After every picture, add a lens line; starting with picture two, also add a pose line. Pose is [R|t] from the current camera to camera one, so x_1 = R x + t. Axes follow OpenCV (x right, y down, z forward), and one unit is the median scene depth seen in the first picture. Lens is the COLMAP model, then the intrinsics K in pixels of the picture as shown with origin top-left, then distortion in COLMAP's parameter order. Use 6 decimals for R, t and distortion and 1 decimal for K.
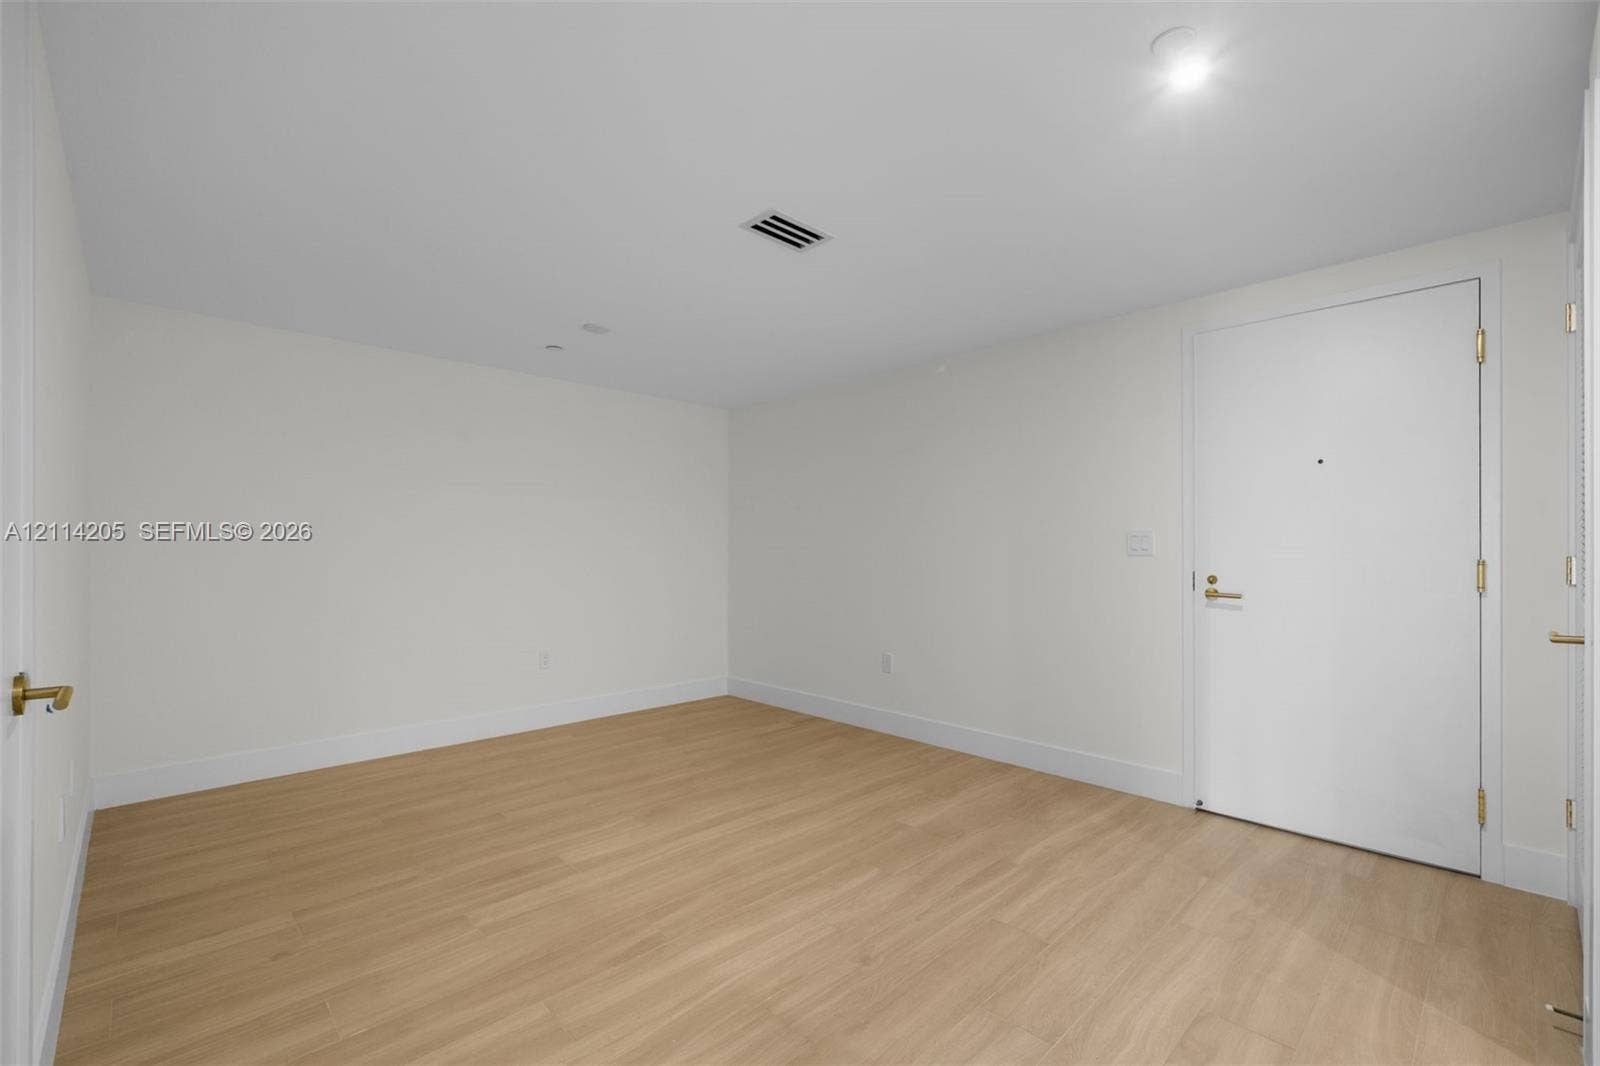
lens RADIAL K [[624.9, 0, 793.4], [0, 624.9, 547.3], [0, 0, 1]] dist [-0.001079, -0.000206]
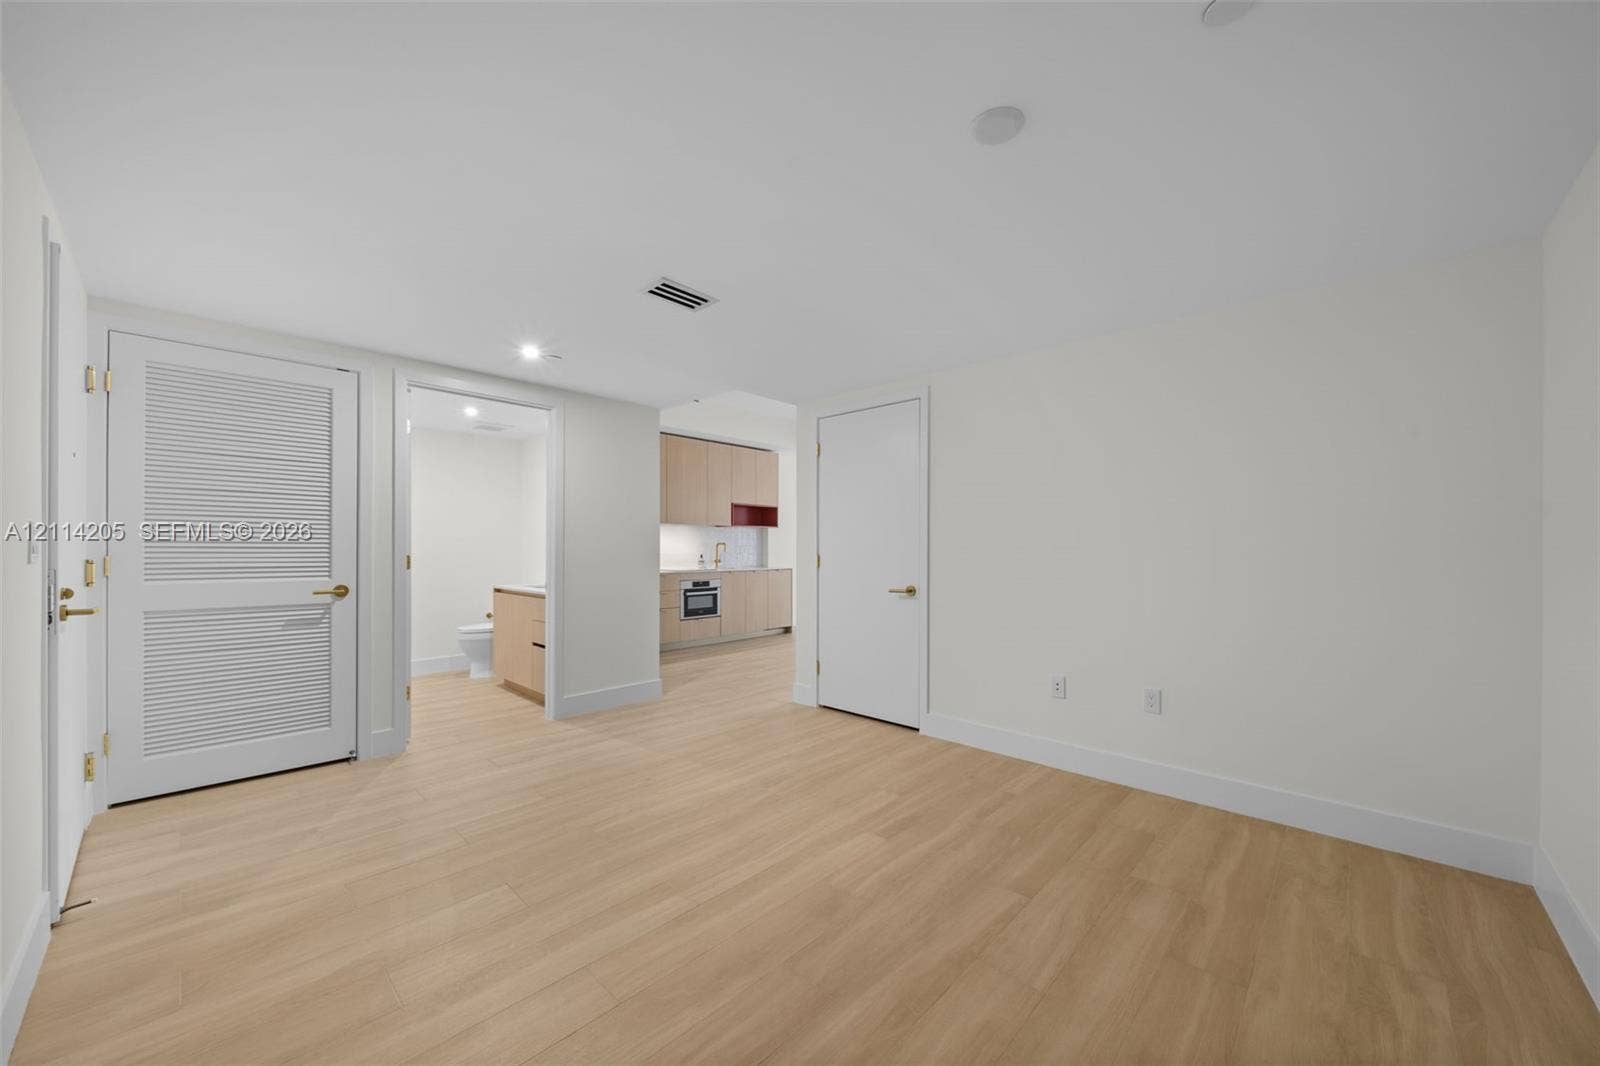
lens RADIAL K [[624.9, 0, 793.4], [0, 624.9, 547.3], [0, 0, 1]] dist [-0.001079, -0.000206]
pose [[-0.999530, -0.003077, -0.030505, -0.187802], [-0.002830, 0.999963, -0.008120, 0.001815], [0.030529, -0.008030, -0.999502, 2.128528]]
